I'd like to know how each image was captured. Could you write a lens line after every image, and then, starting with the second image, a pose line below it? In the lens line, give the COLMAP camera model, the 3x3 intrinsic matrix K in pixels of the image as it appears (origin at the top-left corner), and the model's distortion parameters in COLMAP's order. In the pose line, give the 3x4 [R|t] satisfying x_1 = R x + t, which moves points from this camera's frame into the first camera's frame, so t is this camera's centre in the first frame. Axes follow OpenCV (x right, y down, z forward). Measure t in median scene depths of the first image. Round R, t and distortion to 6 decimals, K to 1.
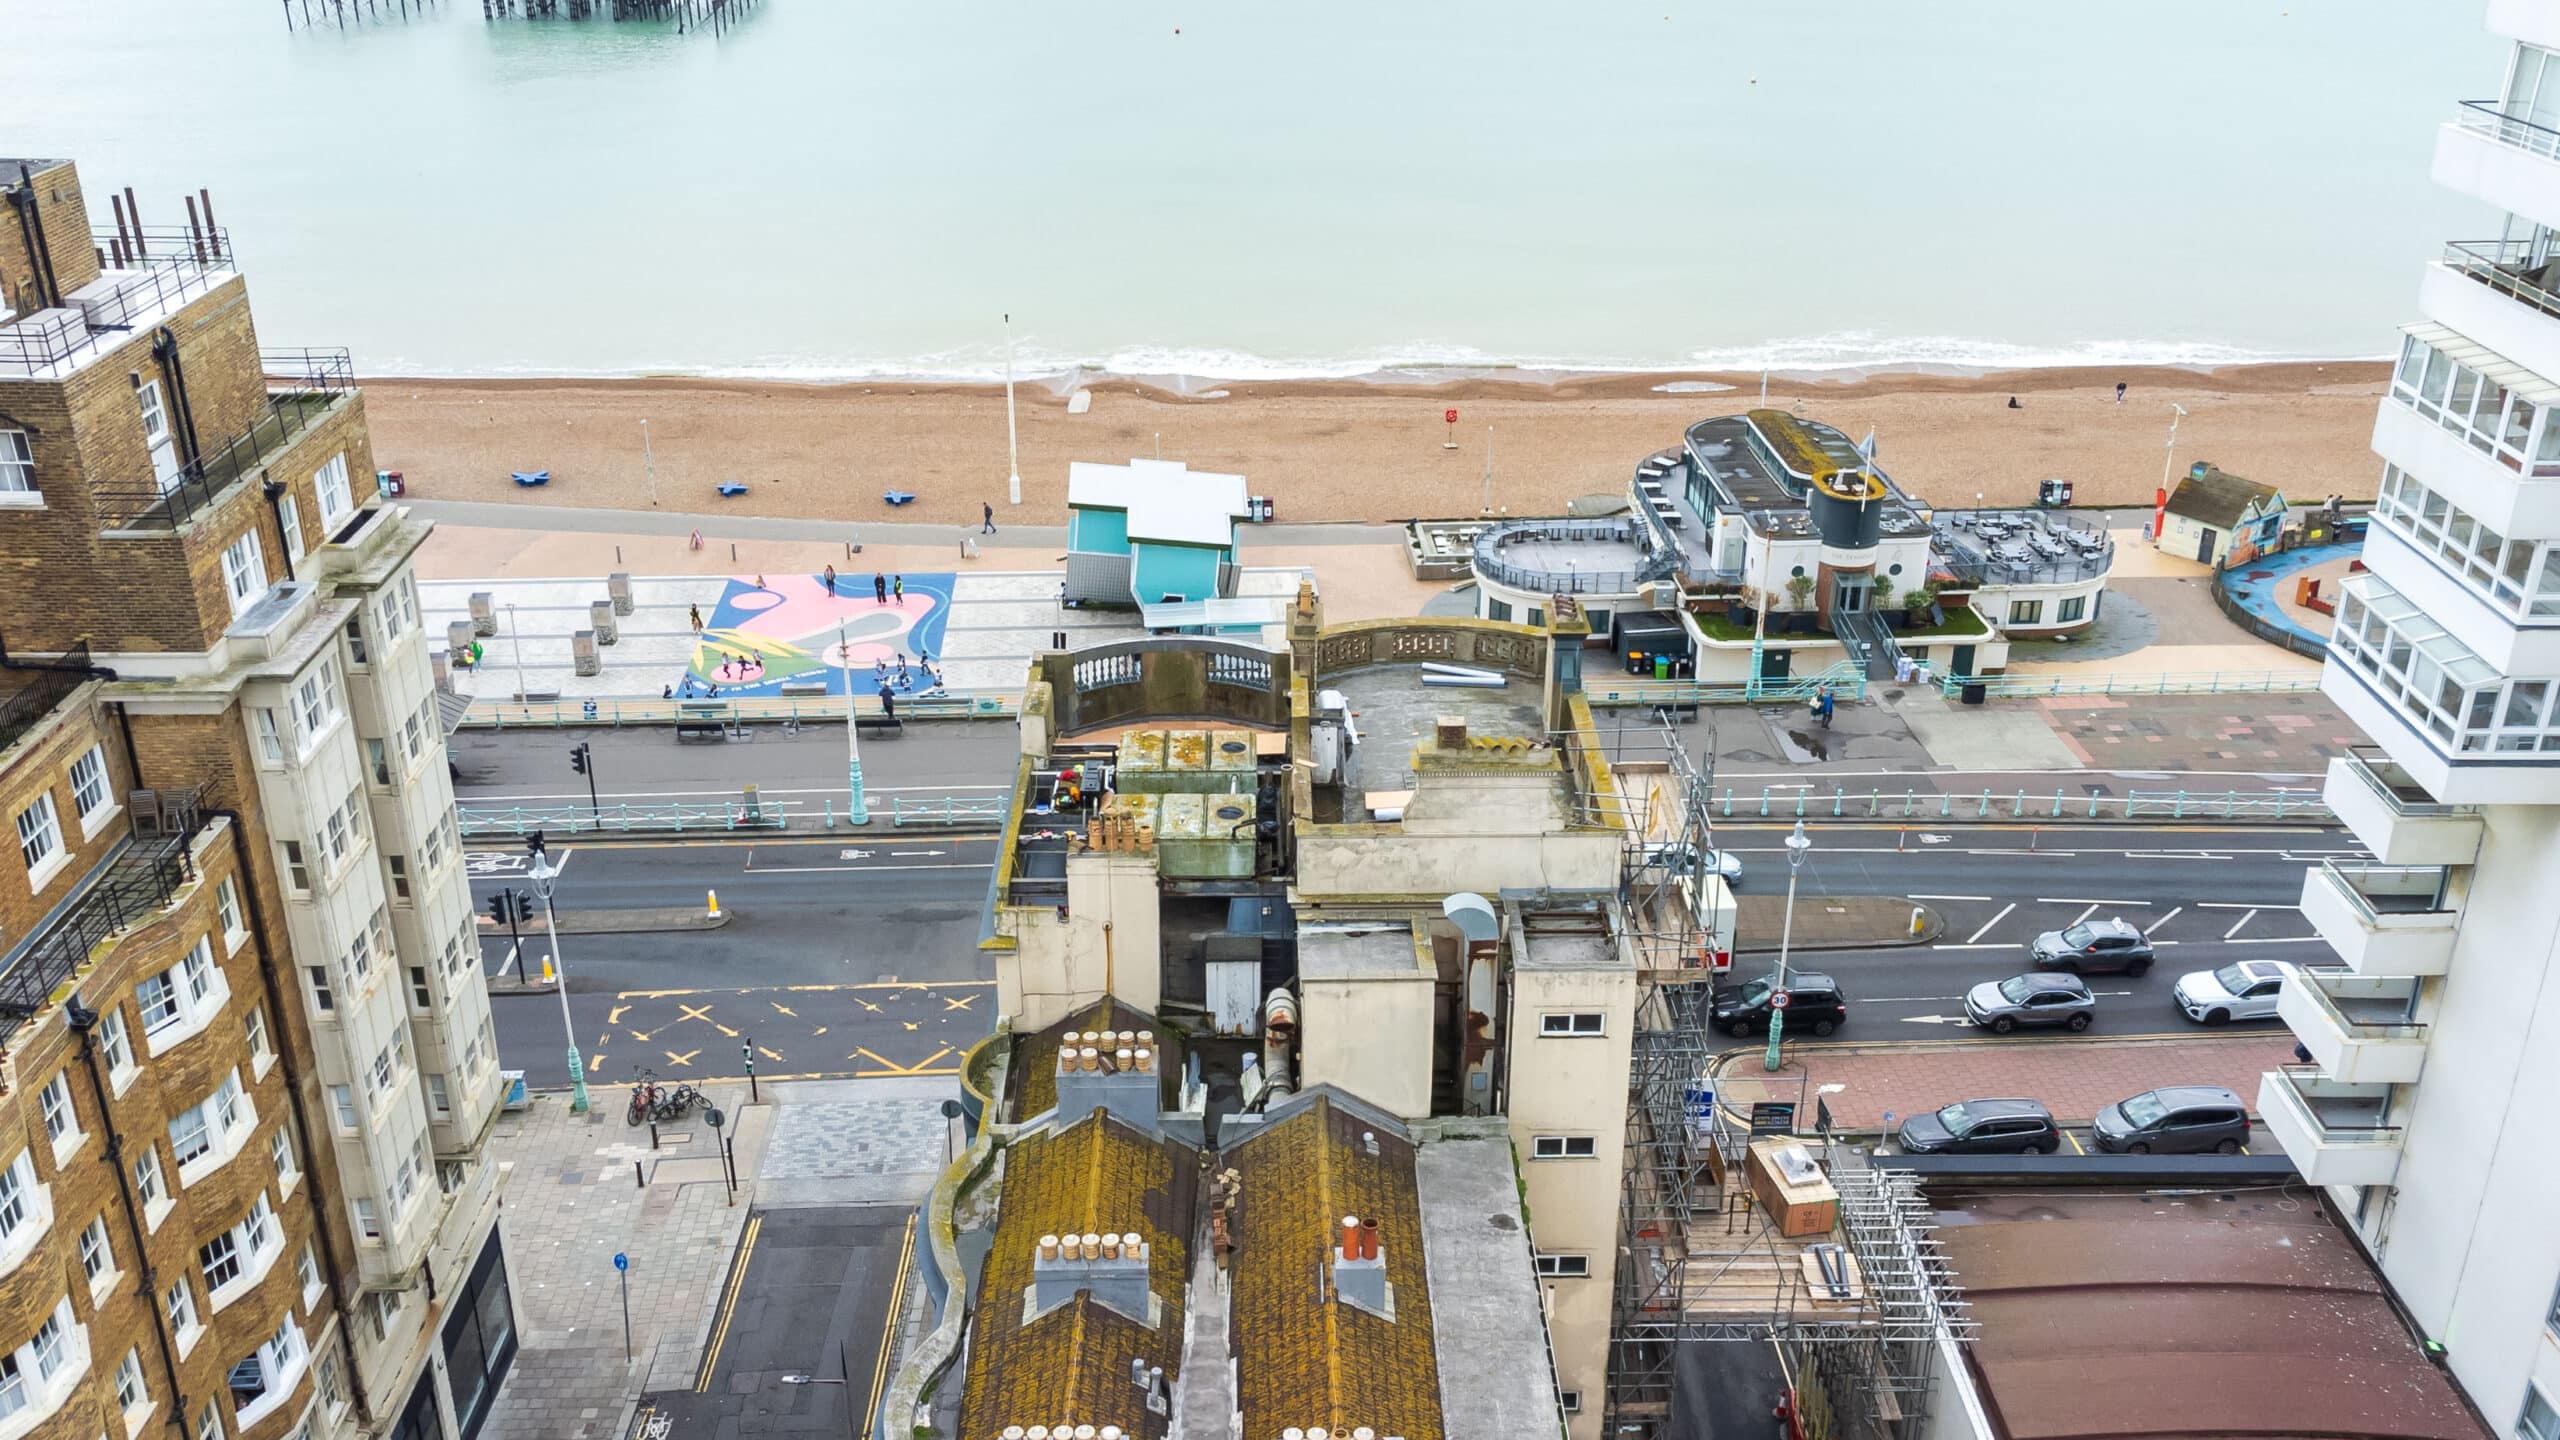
lens RADIAL K [[2371.4, 0, 1340.0], [0, 2371.4, 748.9], [0, 0, 1]] dist [0.038012, 0.000000]
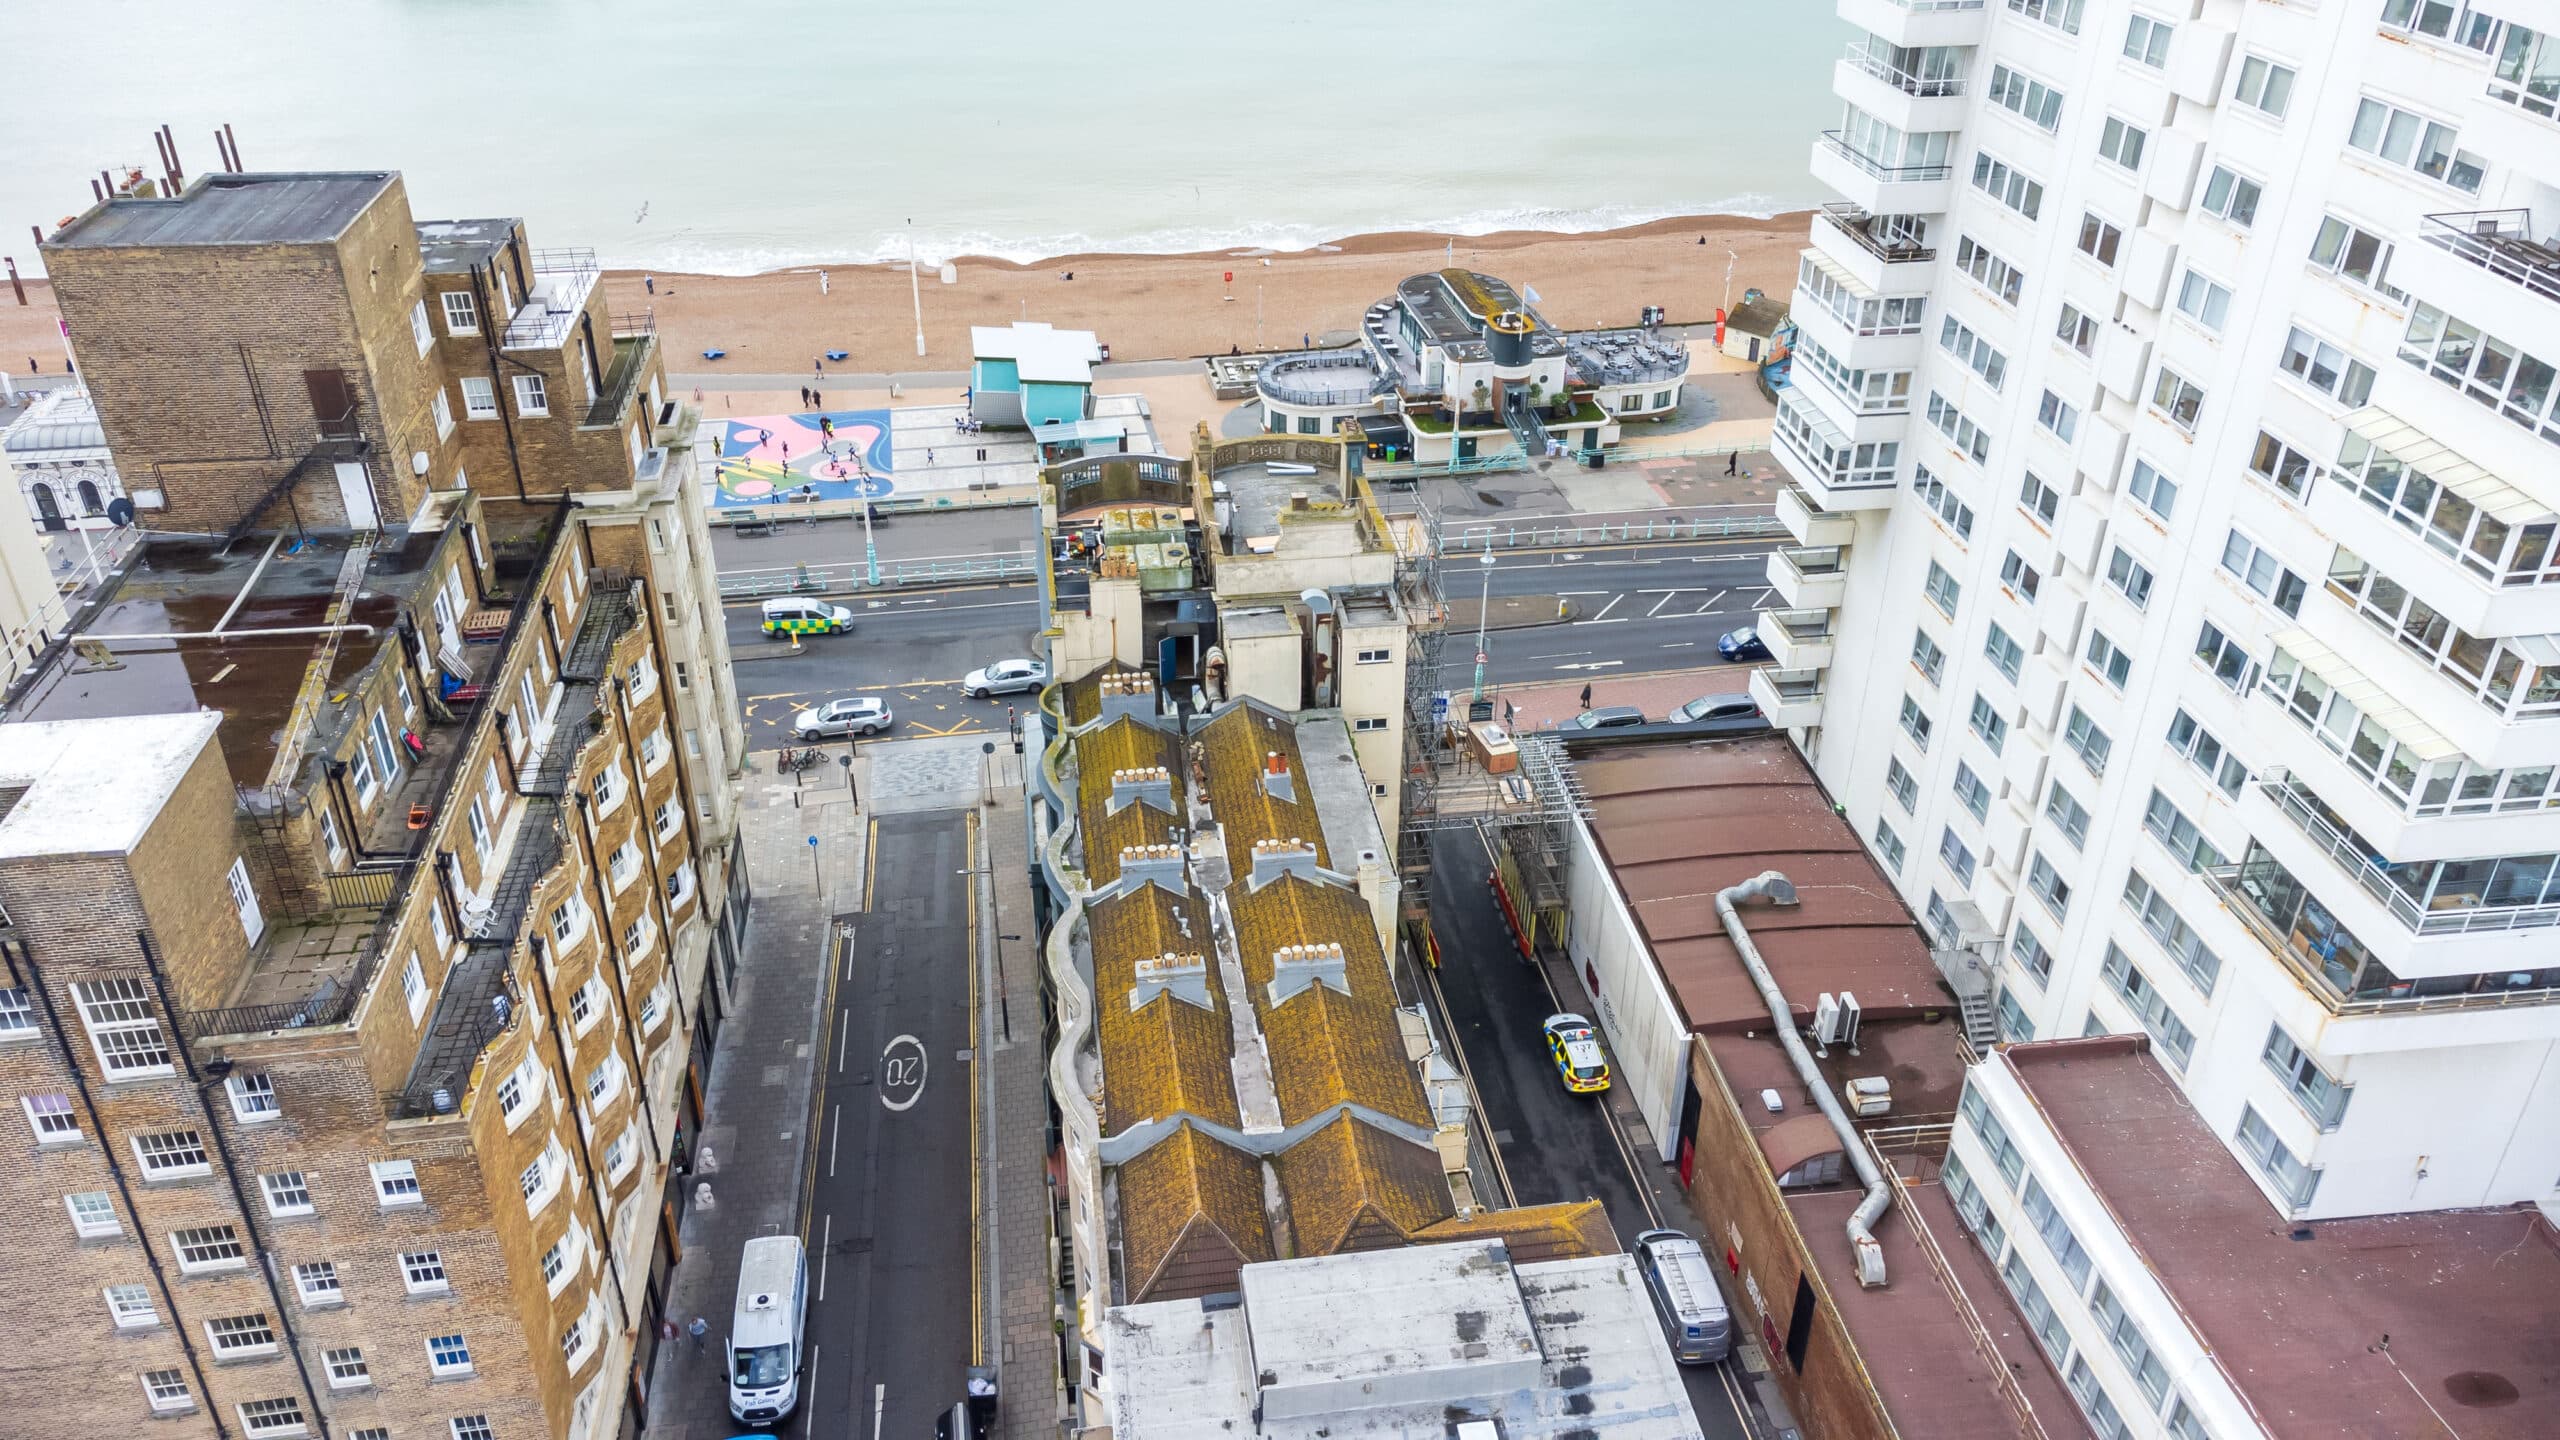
lens RADIAL K [[1918.6, 0, 1277.8], [0, 1918.6, 714.0], [0, 0, 1]] dist [0.053042, -0.009378]
pose [[0.994974, -0.060183, 0.080032, -0.076892], [0.051938, 0.993490, 0.101390, 0.004009], [-0.085613, -0.096723, 0.991622, -0.375225]]
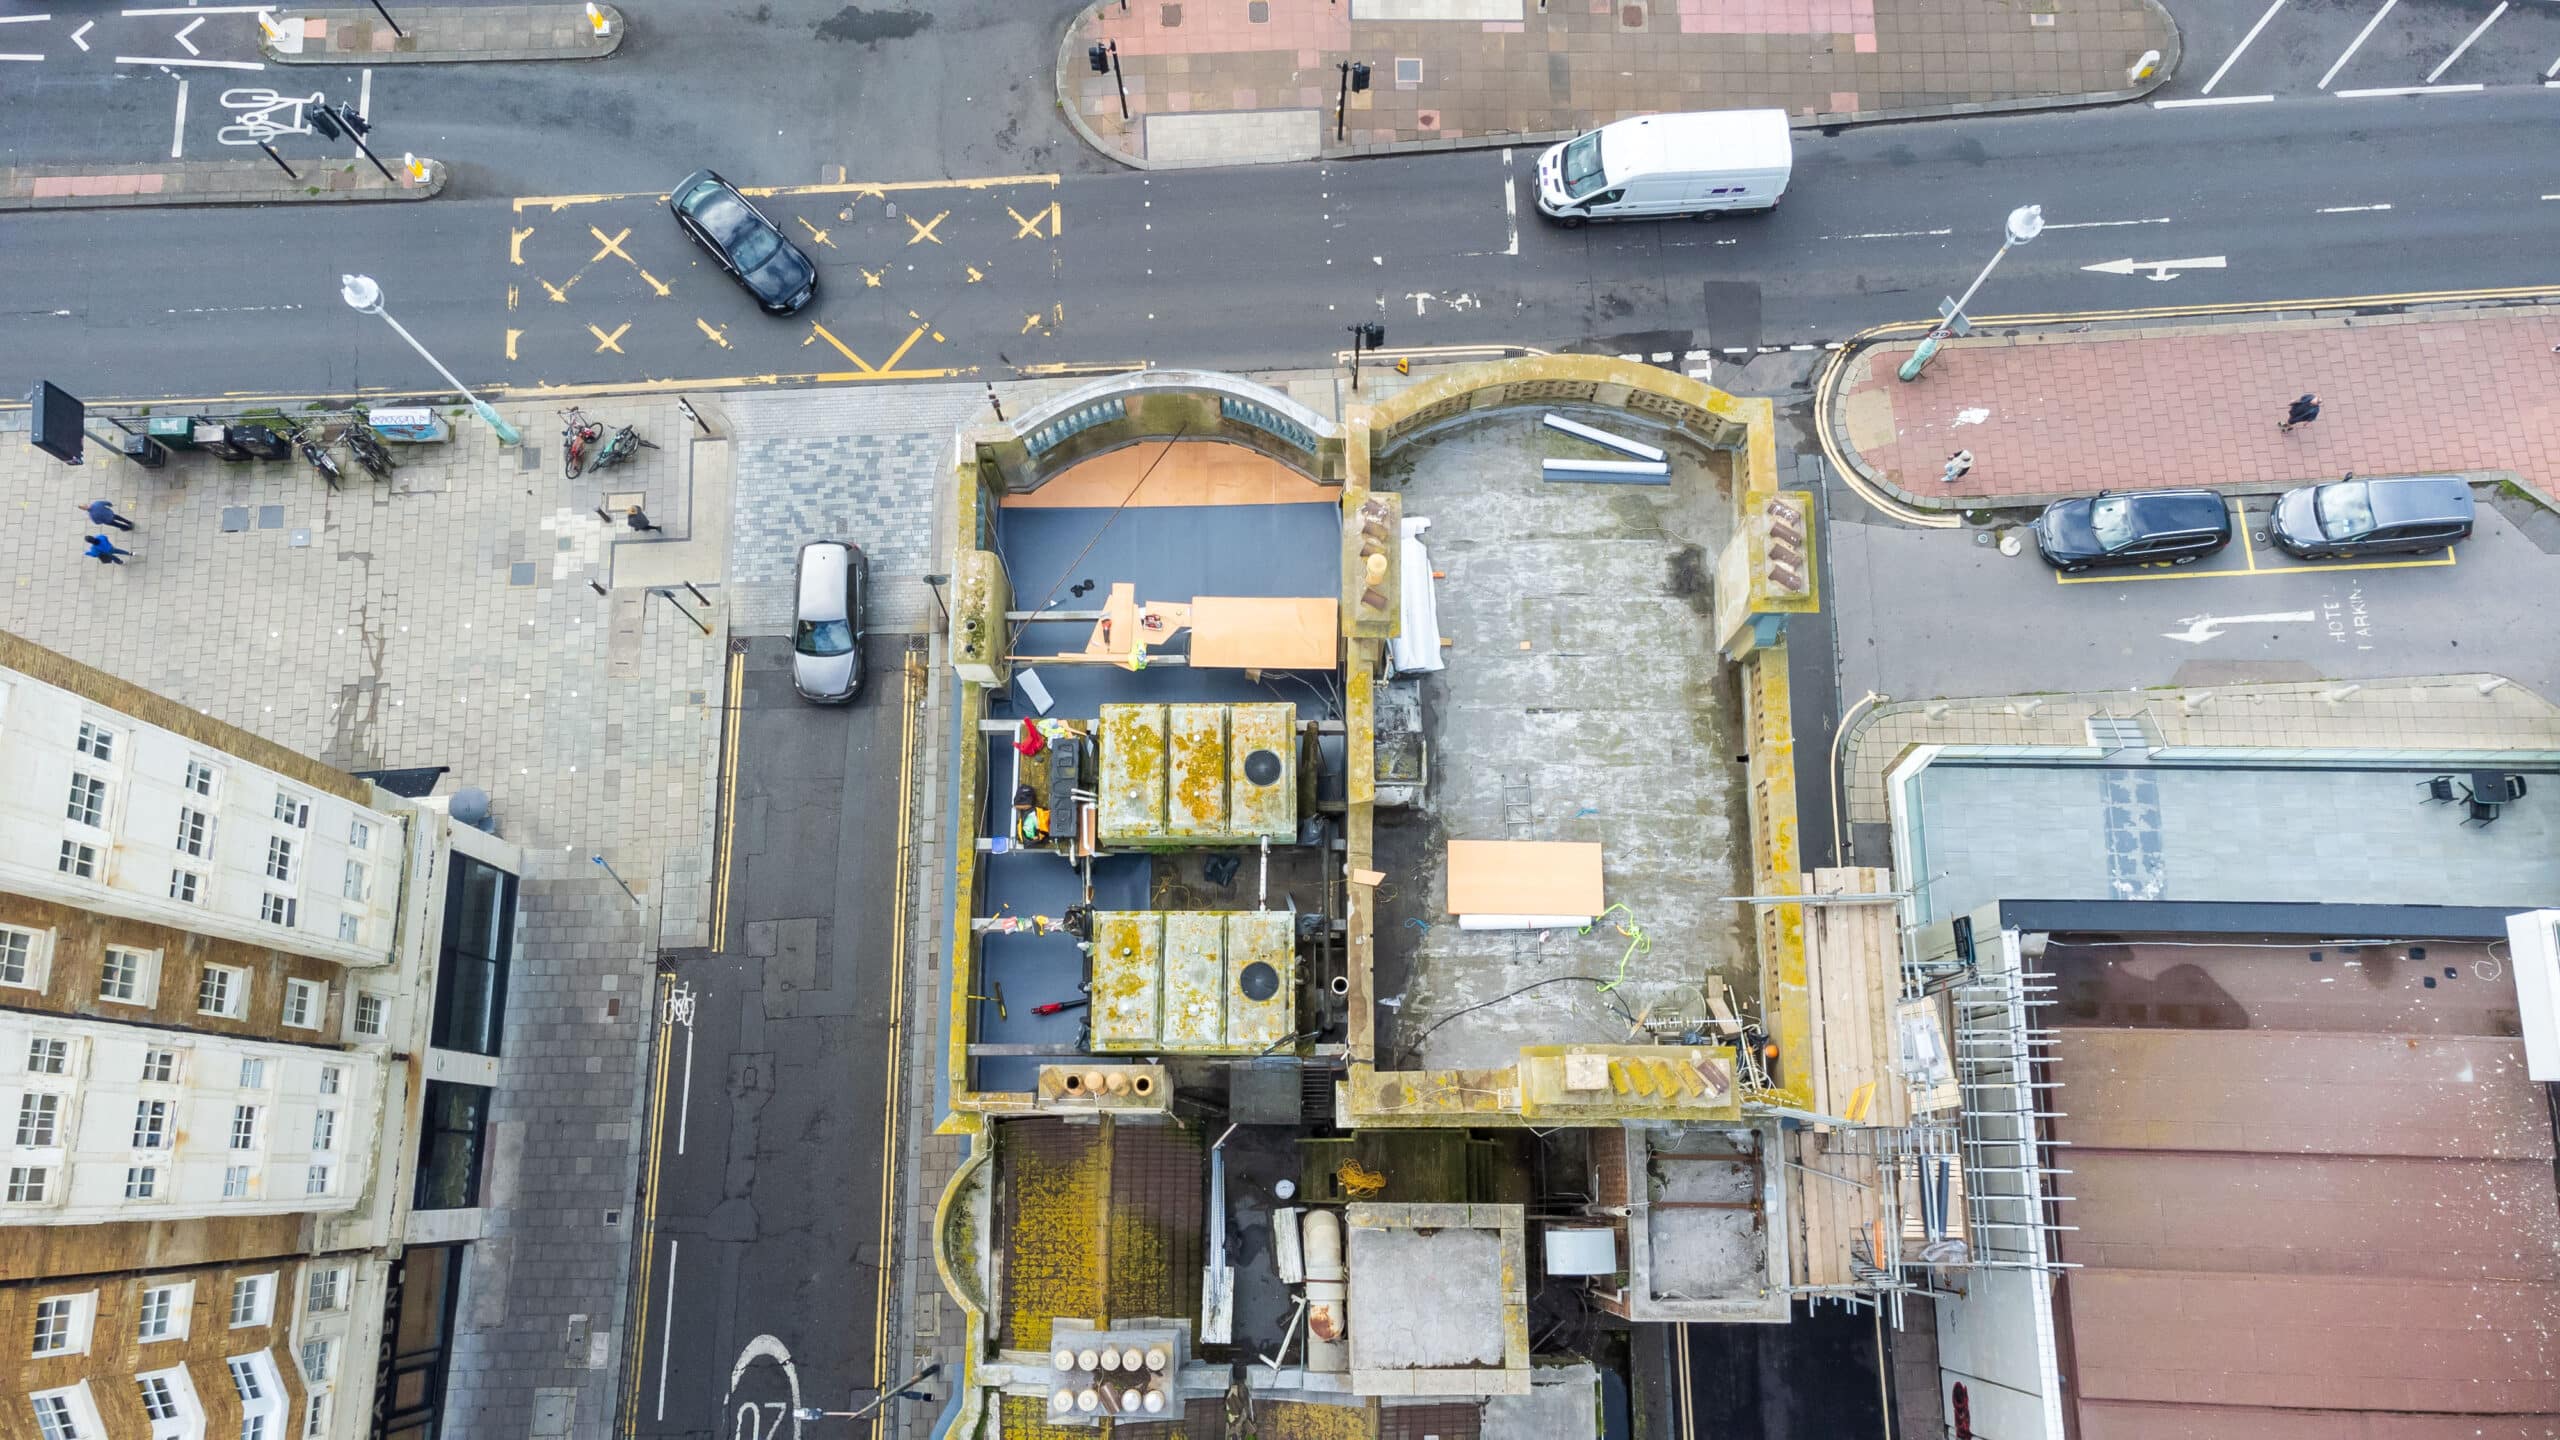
lens RADIAL K [[1918.6, 0, 1249.5], [0, 1918.6, 776.7], [0, 0, 1]] dist [0.053042, -0.009378]
pose [[0.999007, 0.031811, -0.031198, -0.027752], [0.004853, 0.618356, 0.785883, -0.392269], [0.044291, -0.785254, 0.617587, 0.575166]]
